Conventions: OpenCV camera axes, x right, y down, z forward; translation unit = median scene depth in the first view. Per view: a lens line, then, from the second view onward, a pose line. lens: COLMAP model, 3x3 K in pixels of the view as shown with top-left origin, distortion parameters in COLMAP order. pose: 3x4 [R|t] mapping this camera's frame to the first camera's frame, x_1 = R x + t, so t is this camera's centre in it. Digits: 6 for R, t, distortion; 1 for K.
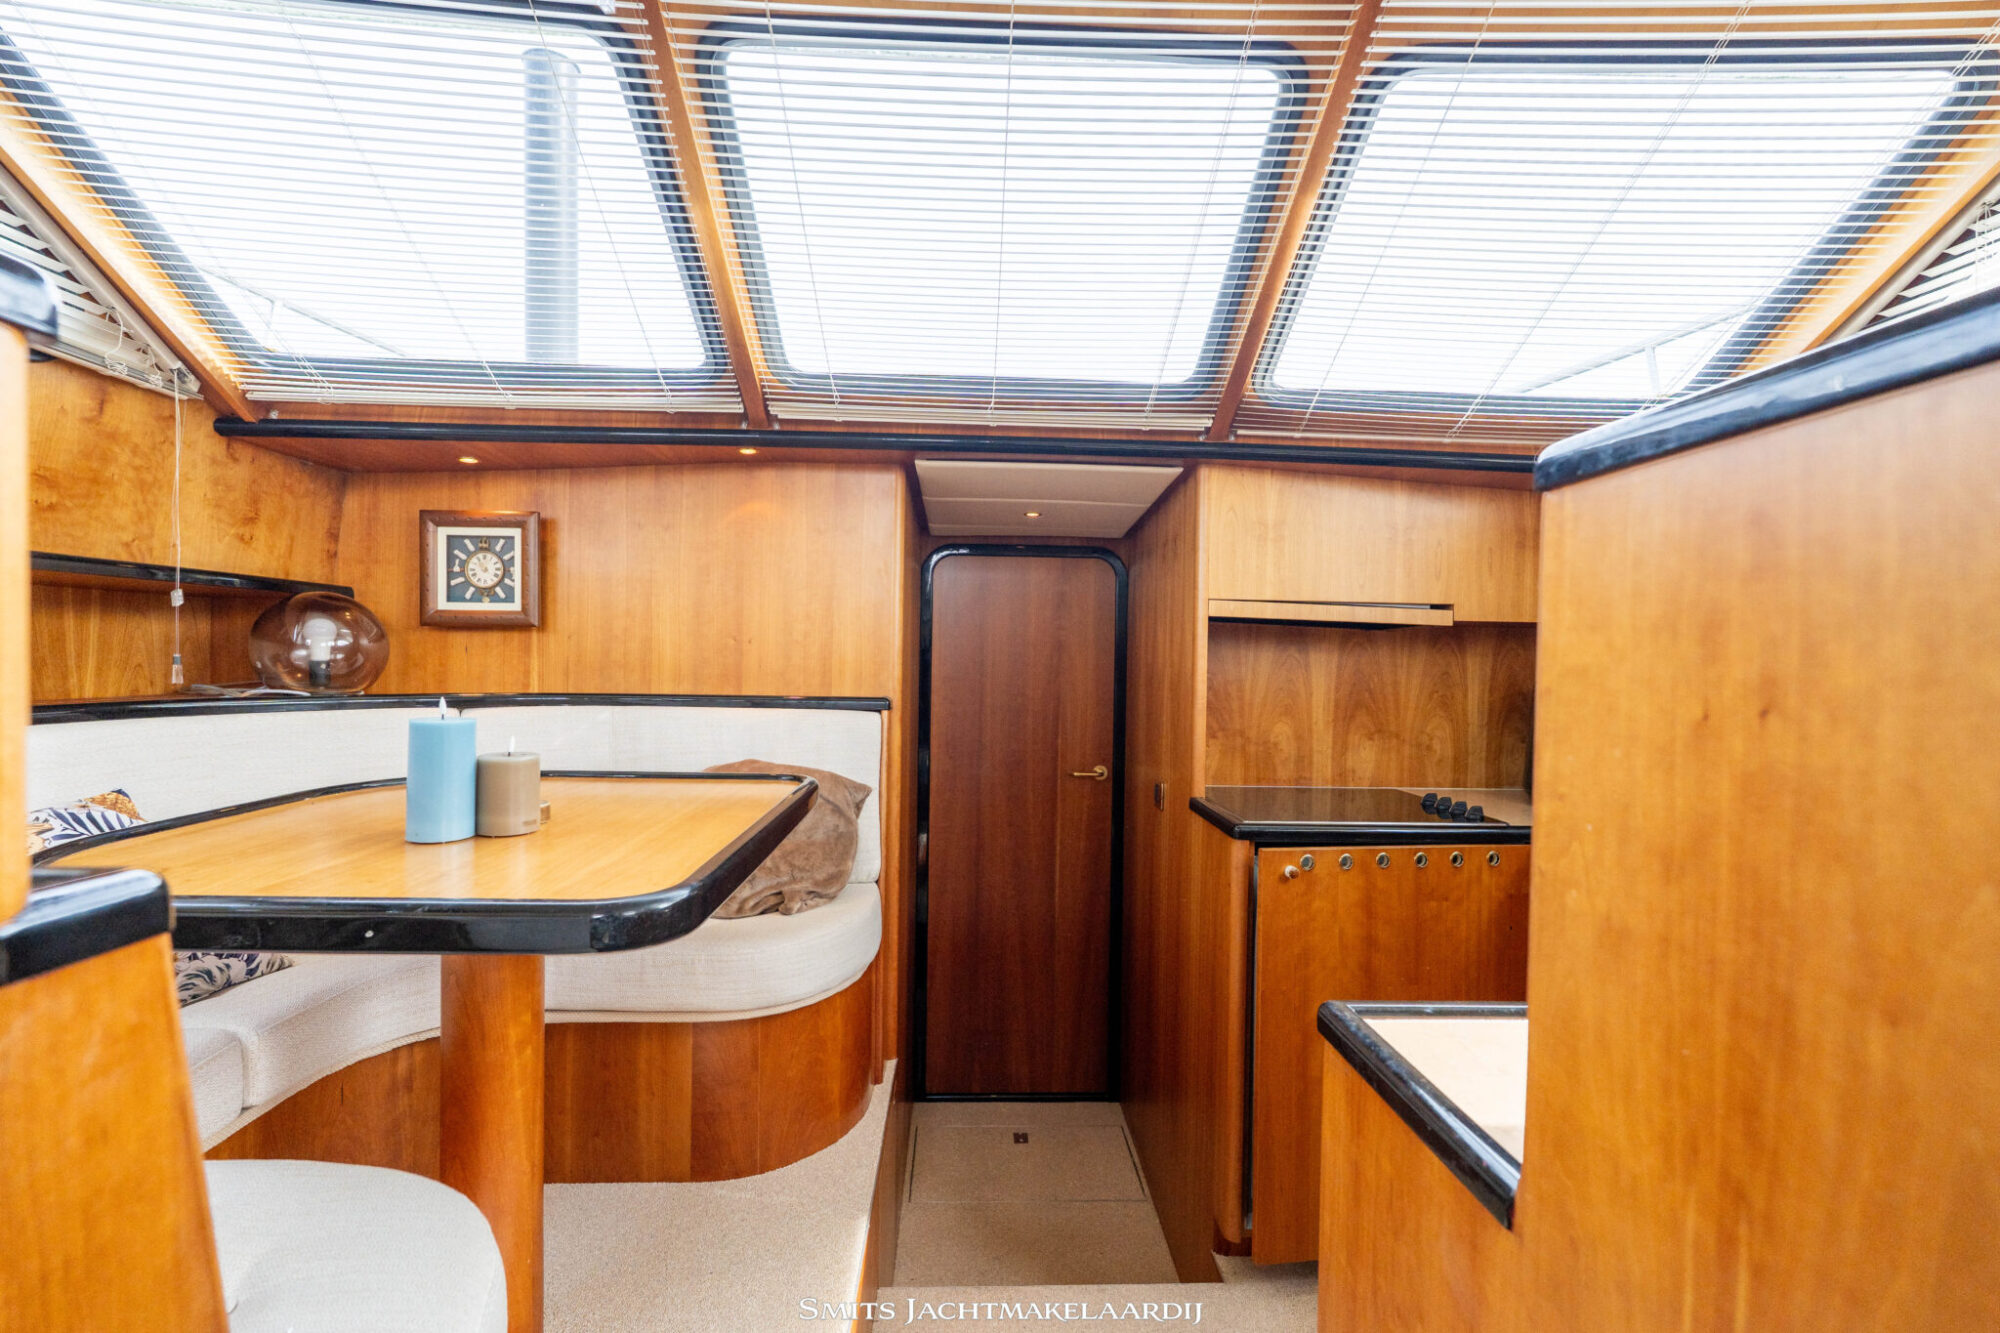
lens RADIAL K [[877.5, 0, 994.9], [0, 877.5, 664.6], [0, 0, 1]] dist [-0.001874, 0.000079]
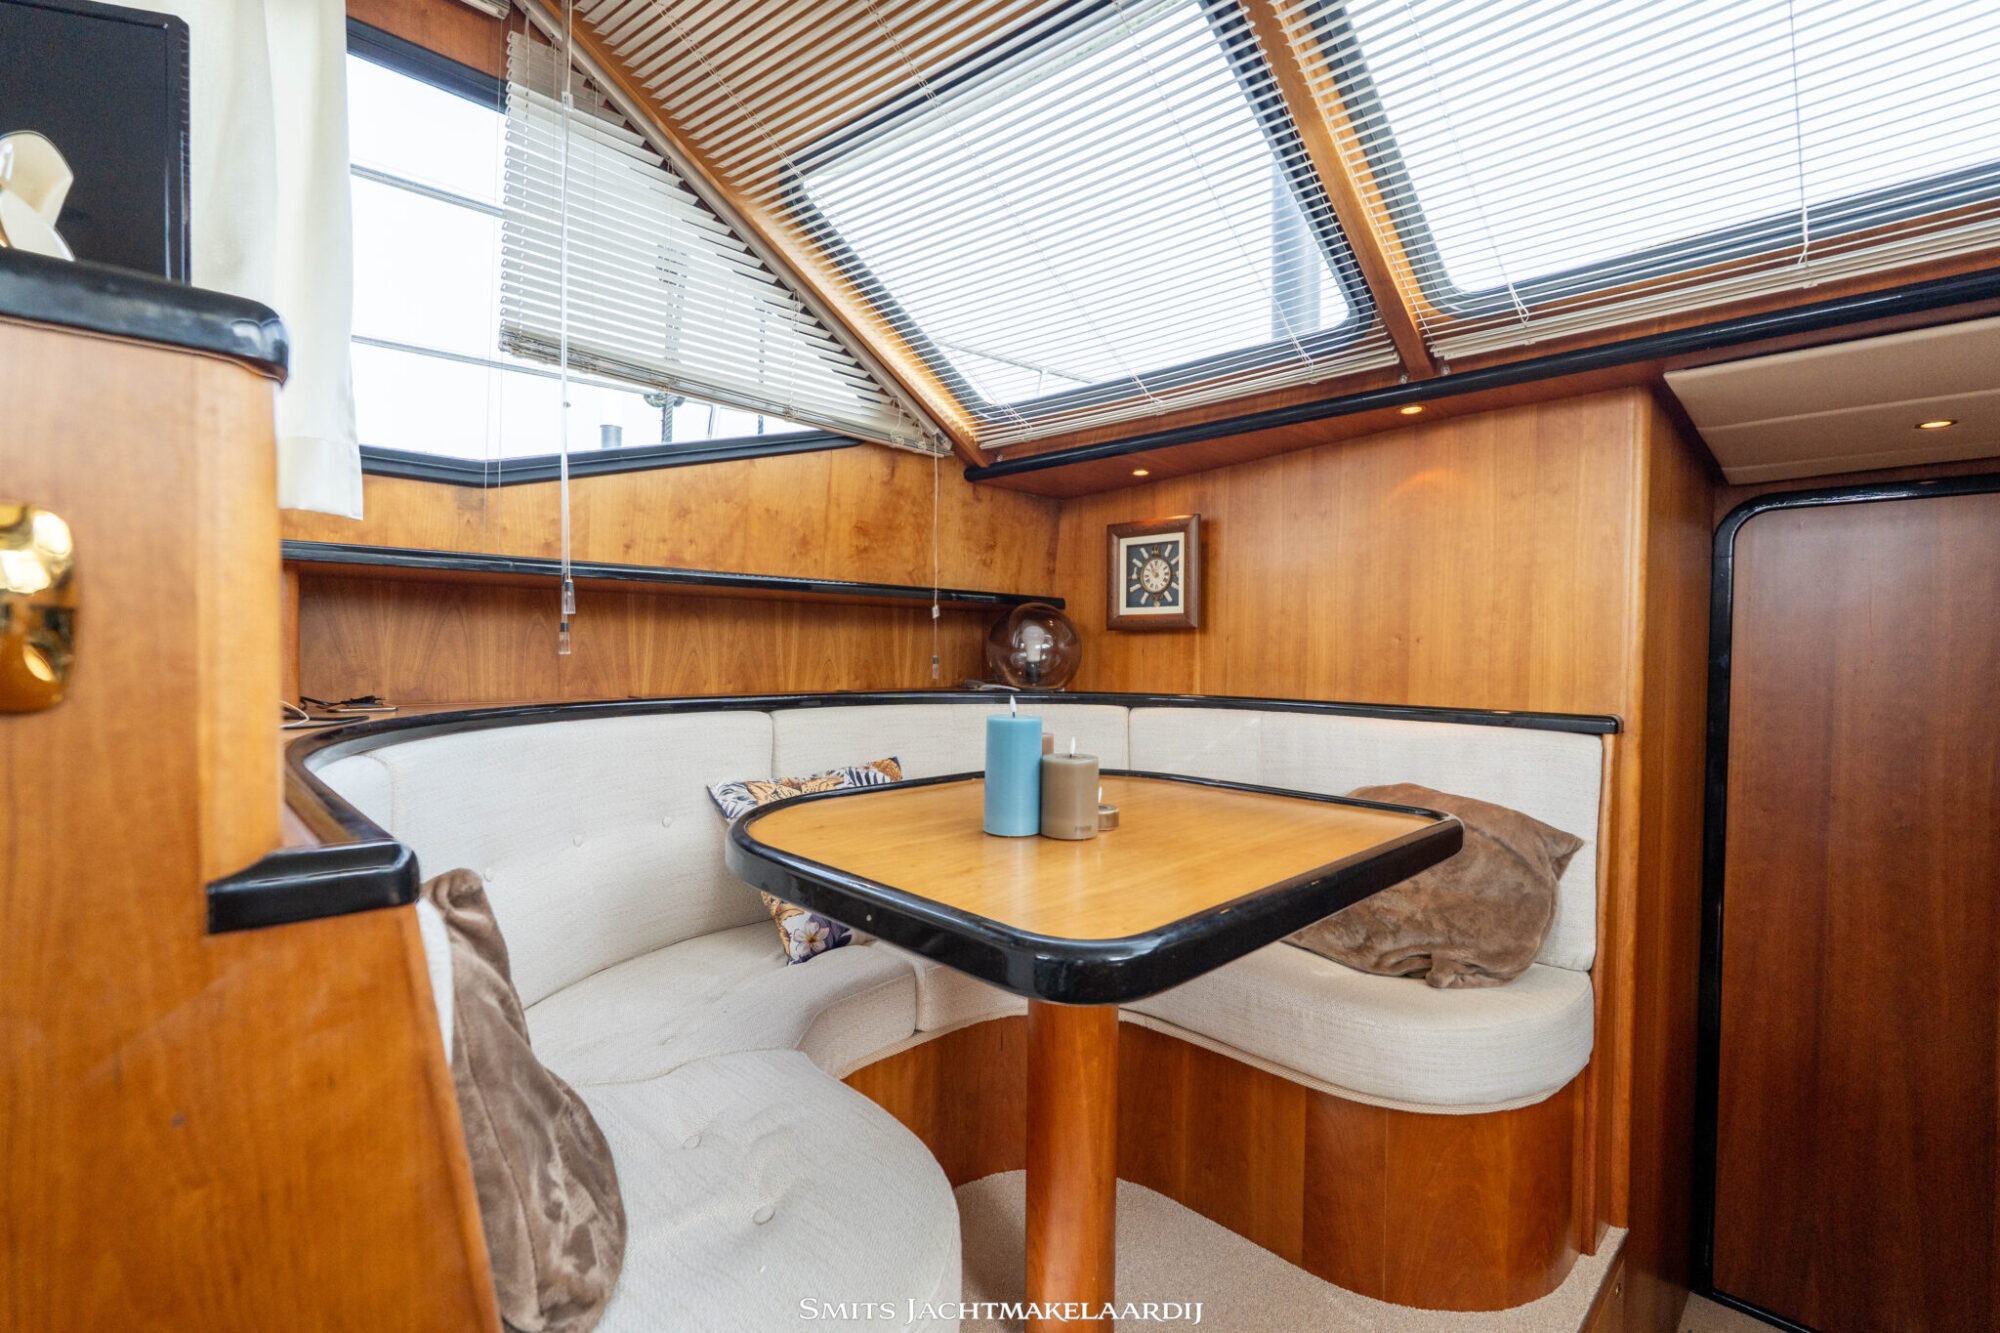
lens RADIAL K [[877.5, 0, 1002.8], [0, 877.5, 665.8], [0, 0, 1]] dist [-0.001874, 0.000079]
pose [[0.678355, 0.007071, -0.734700, 0.064537], [-0.009868, 0.999951, 0.000513, 0.001007], [0.734668, 0.006902, 0.678392, 0.155403]]
